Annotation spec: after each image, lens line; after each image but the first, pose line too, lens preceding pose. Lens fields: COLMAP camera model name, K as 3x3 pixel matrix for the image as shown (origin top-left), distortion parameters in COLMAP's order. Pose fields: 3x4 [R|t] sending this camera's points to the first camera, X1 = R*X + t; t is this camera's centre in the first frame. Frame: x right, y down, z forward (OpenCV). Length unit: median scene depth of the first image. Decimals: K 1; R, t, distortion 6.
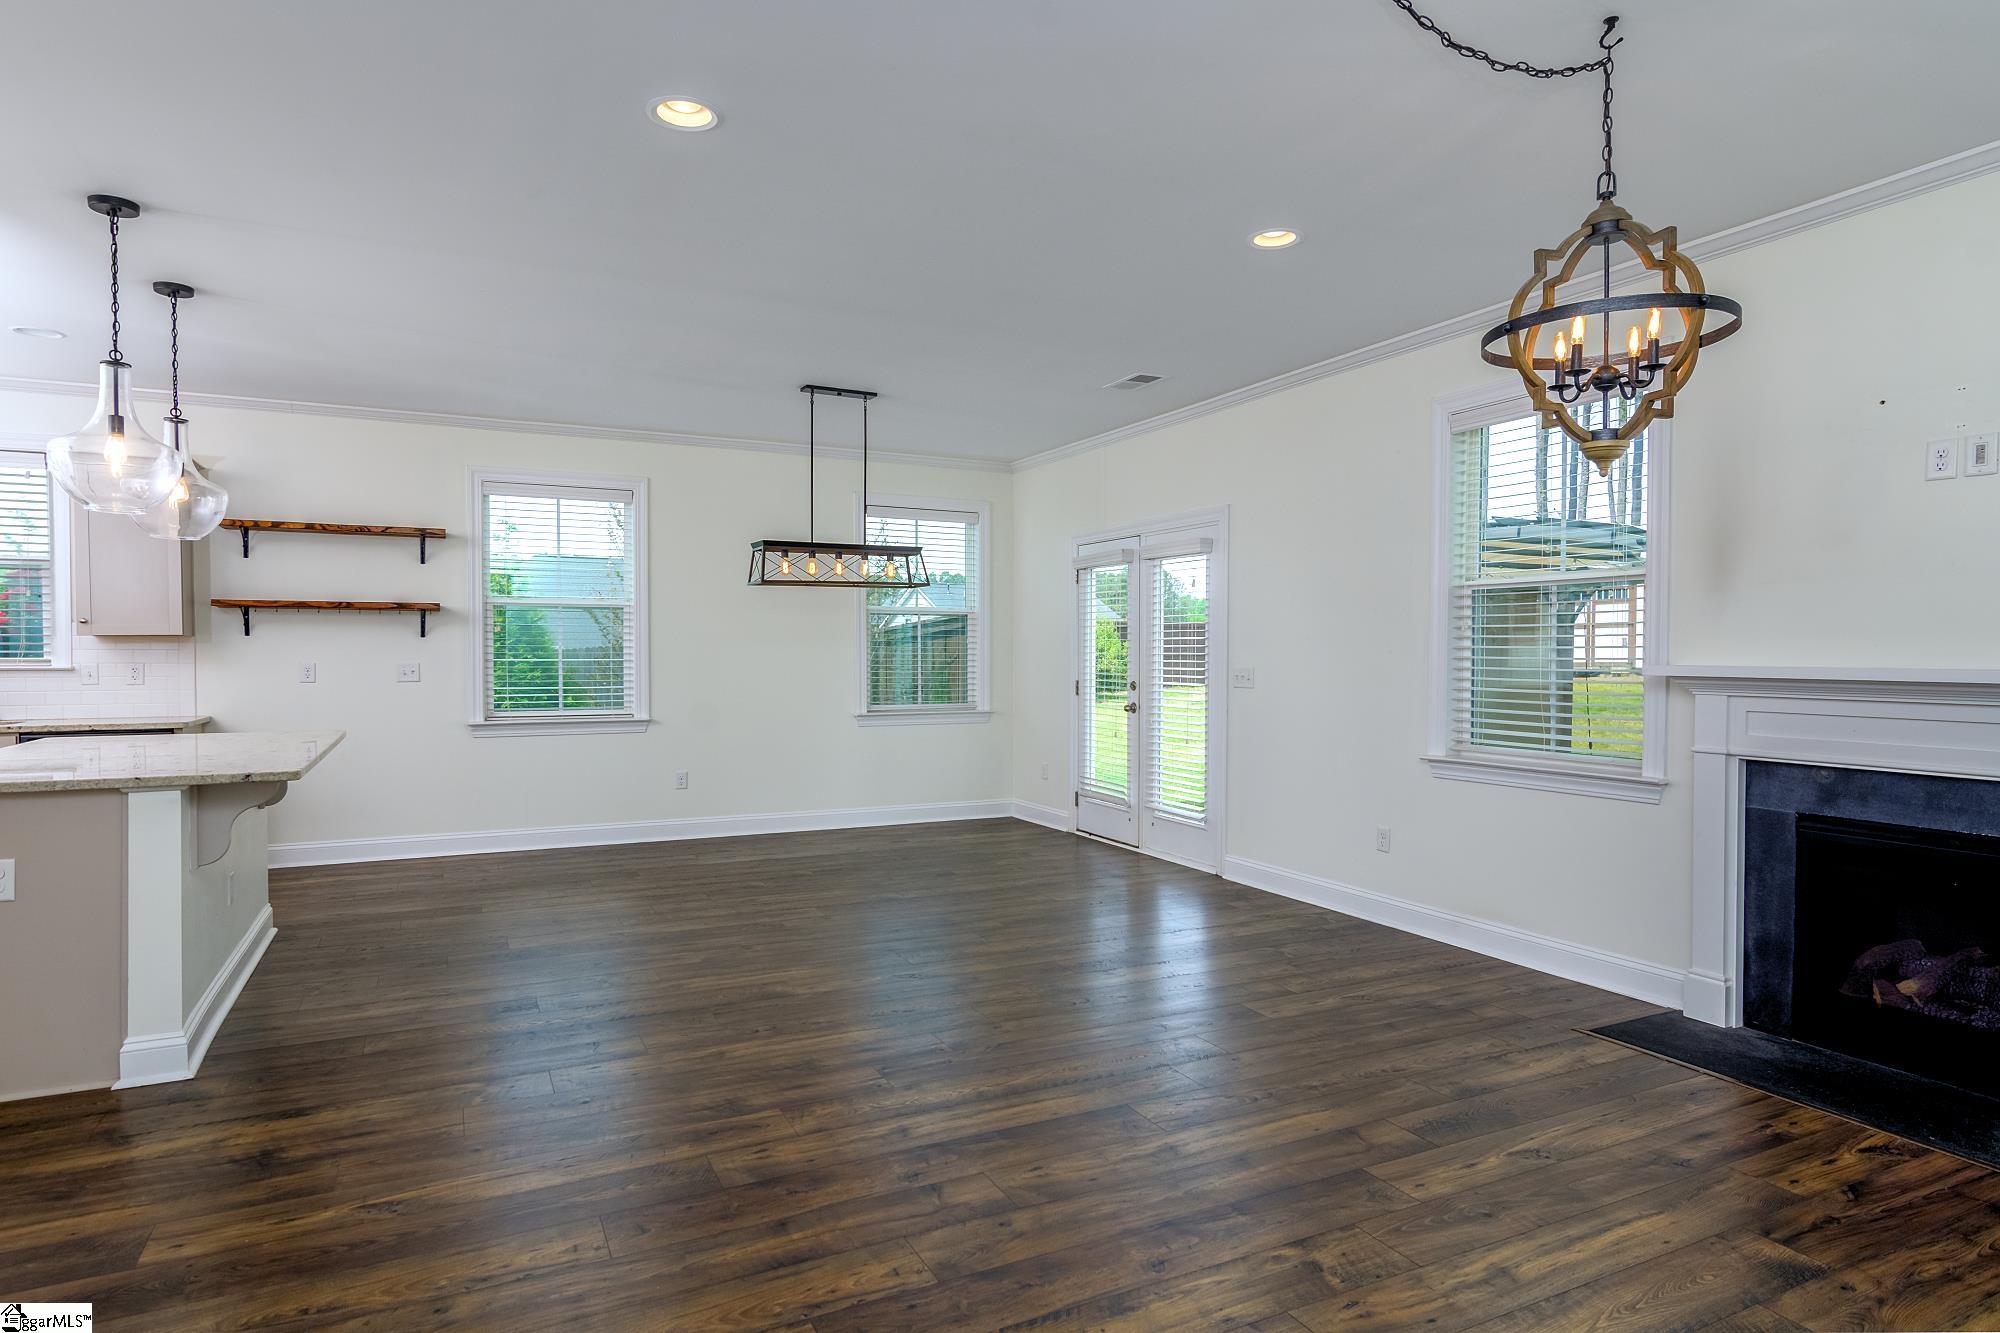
lens RADIAL K [[1106.2, 0, 1036.1], [0, 1106.2, 658.9], [0, 0, 1]] dist [0.000160, 0.001572]
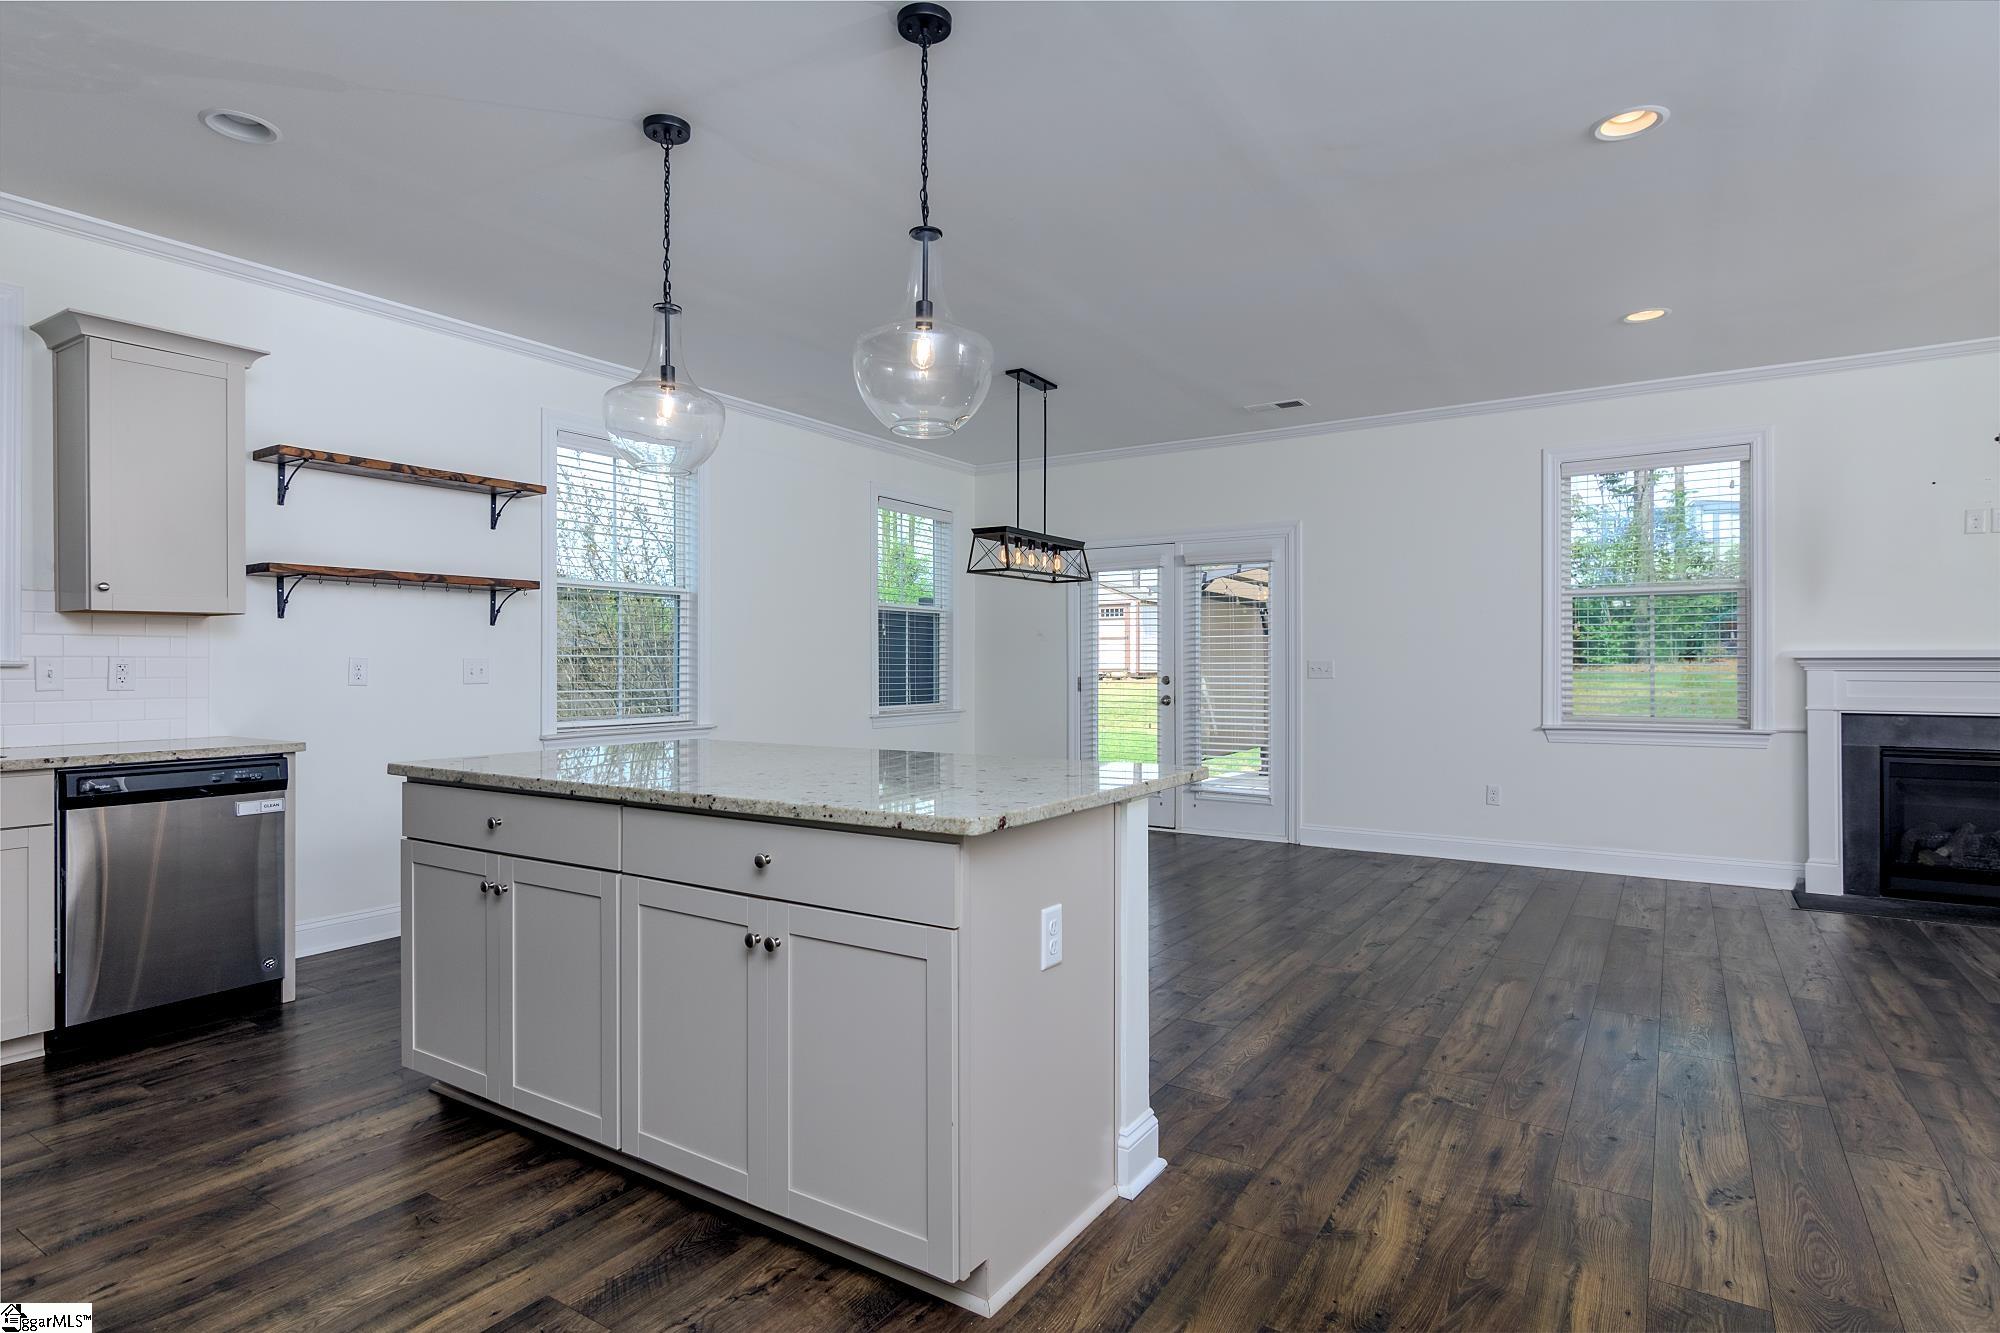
lens RADIAL K [[1037.6, 0, 1034.7], [0, 1037.6, 640.6], [0, 0, 1]] dist [0.002331, 0.000681]
pose [[0.859962, 0.008132, 0.510294, -0.922809], [0.006983, 0.999592, -0.027697, 0.021130], [-0.510311, 0.027382, 0.859554, 0.306958]]
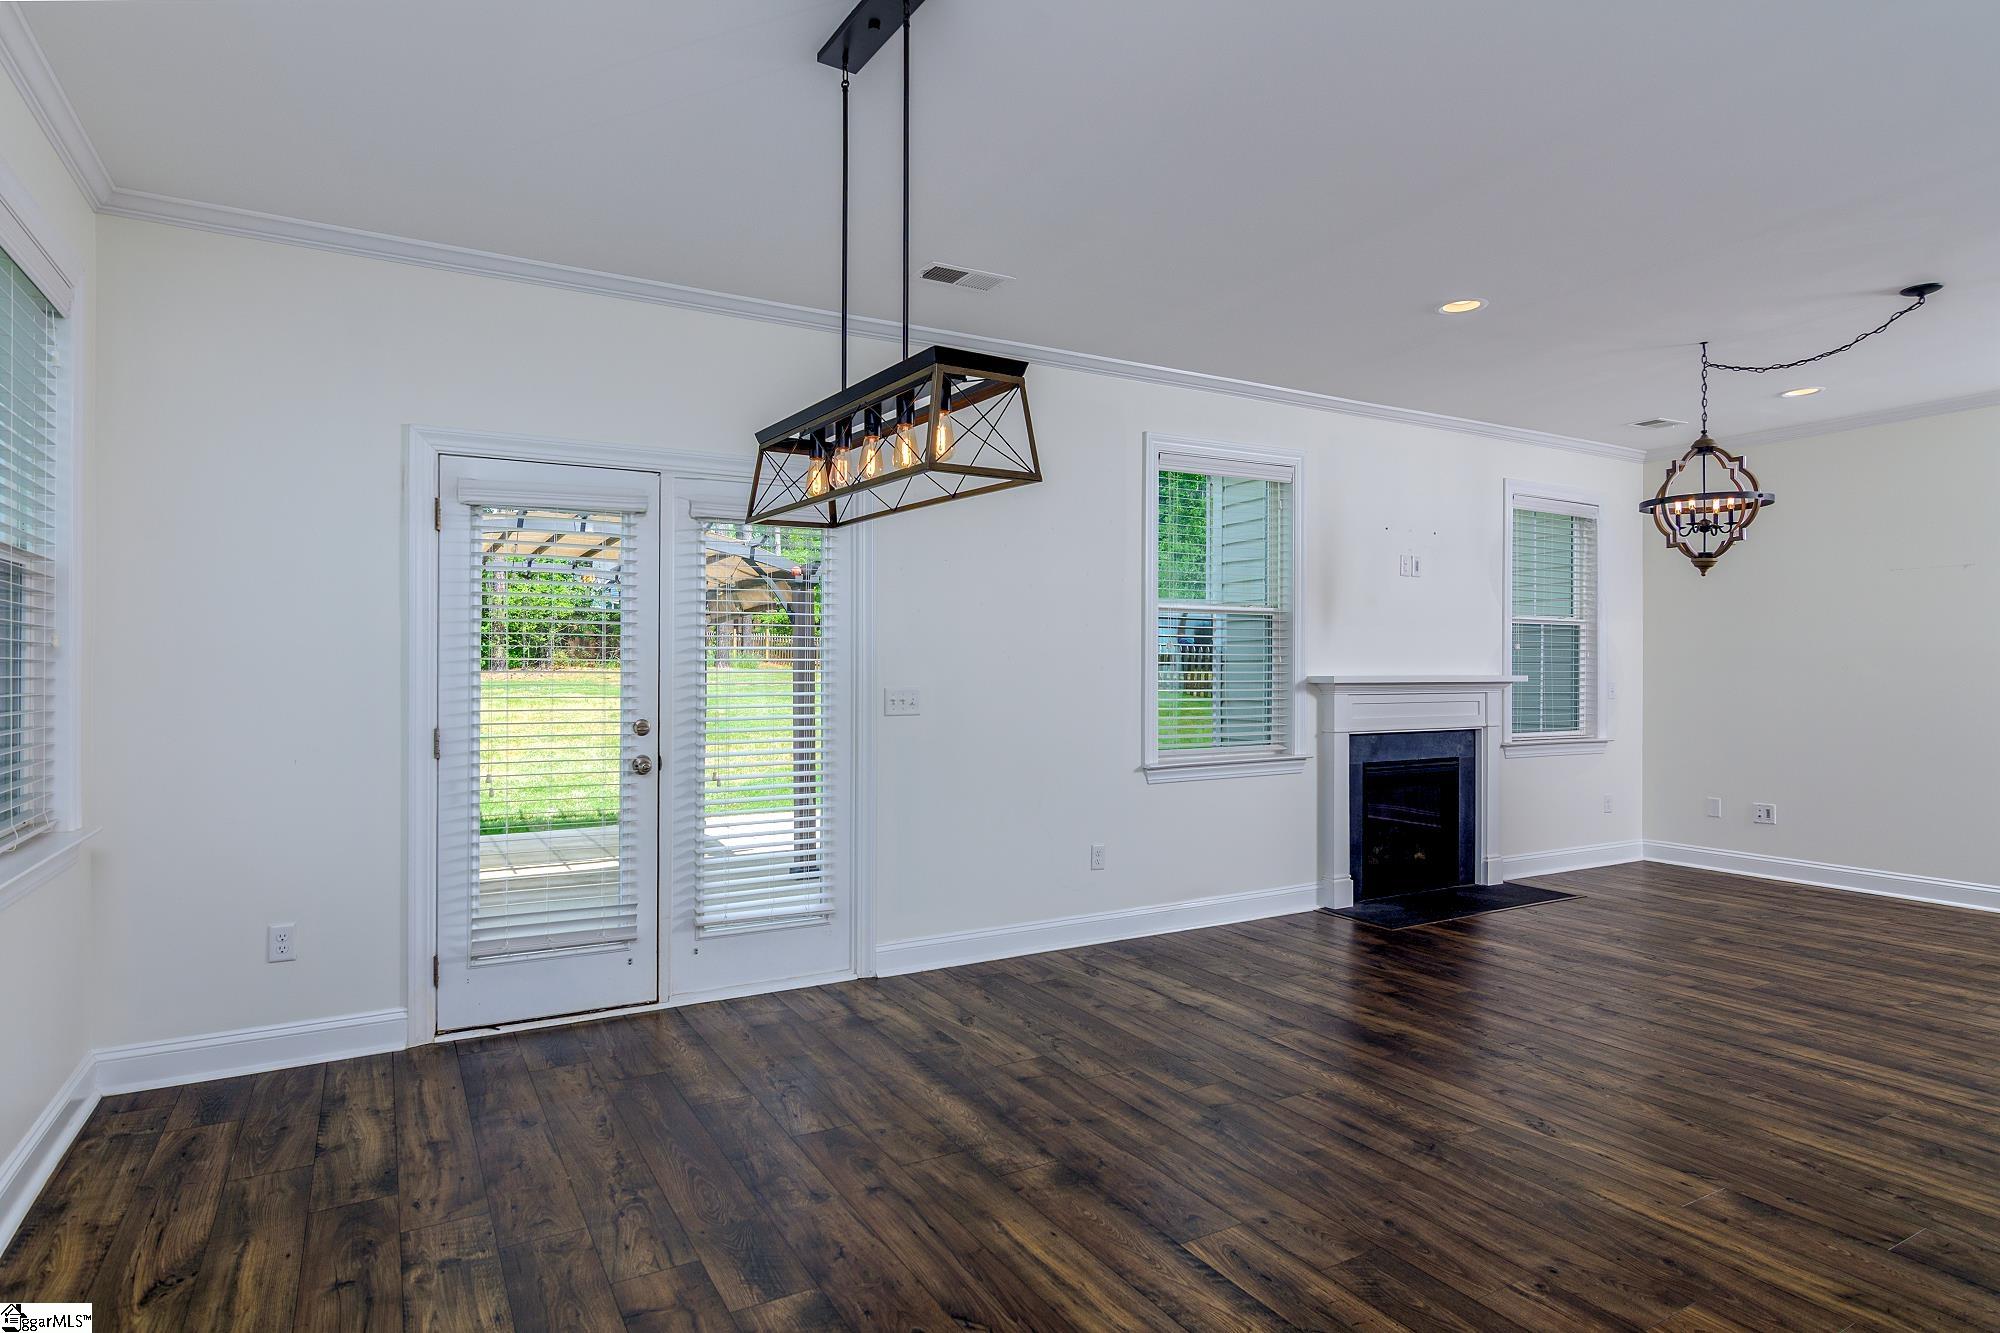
lens RADIAL K [[1072.2, 0, 1009.3], [0, 1072.2, 664.0], [0, 0, 1]] dist [-0.002210, 0.001319]
pose [[-0.024261, 0.000072, 0.999706, -0.808863], [0.007978, 0.999968, 0.000122, -0.013705], [-0.999674, 0.007979, -0.024261, 1.378660]]
